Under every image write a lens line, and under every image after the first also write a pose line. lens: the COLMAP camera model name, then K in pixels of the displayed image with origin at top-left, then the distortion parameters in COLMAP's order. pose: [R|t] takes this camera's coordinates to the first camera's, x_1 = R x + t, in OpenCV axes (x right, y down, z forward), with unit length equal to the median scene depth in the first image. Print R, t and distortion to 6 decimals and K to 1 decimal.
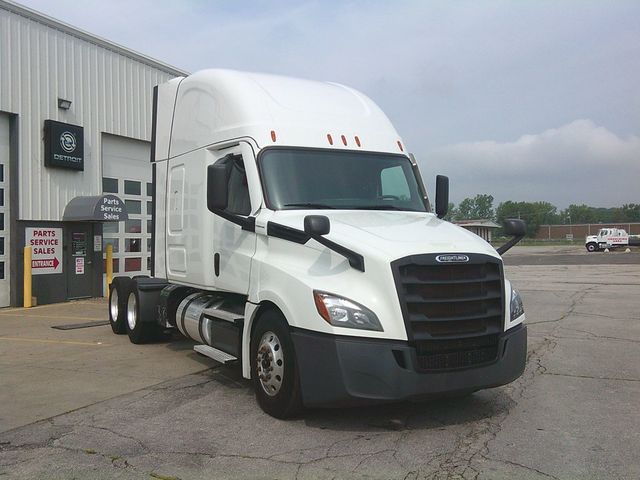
lens RADIAL K [[680.7, 0, 320.1], [0, 680.7, 236.6], [0, 0, 1]] dist [0.053930, 0.000000]
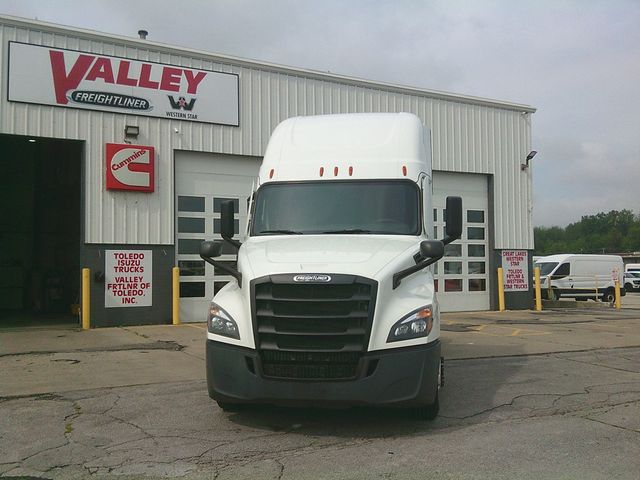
lens RADIAL K [[680.7, 0, 318.2], [0, 680.7, 244.6], [0, 0, 1]] dist [0.053930, 0.000000]
pose [[0.779468, -0.016772, -0.626218, 0.881674], [-0.000711, 0.999617, -0.027657, 0.008719], [0.626442, 0.022002, 0.779158, 0.165806]]
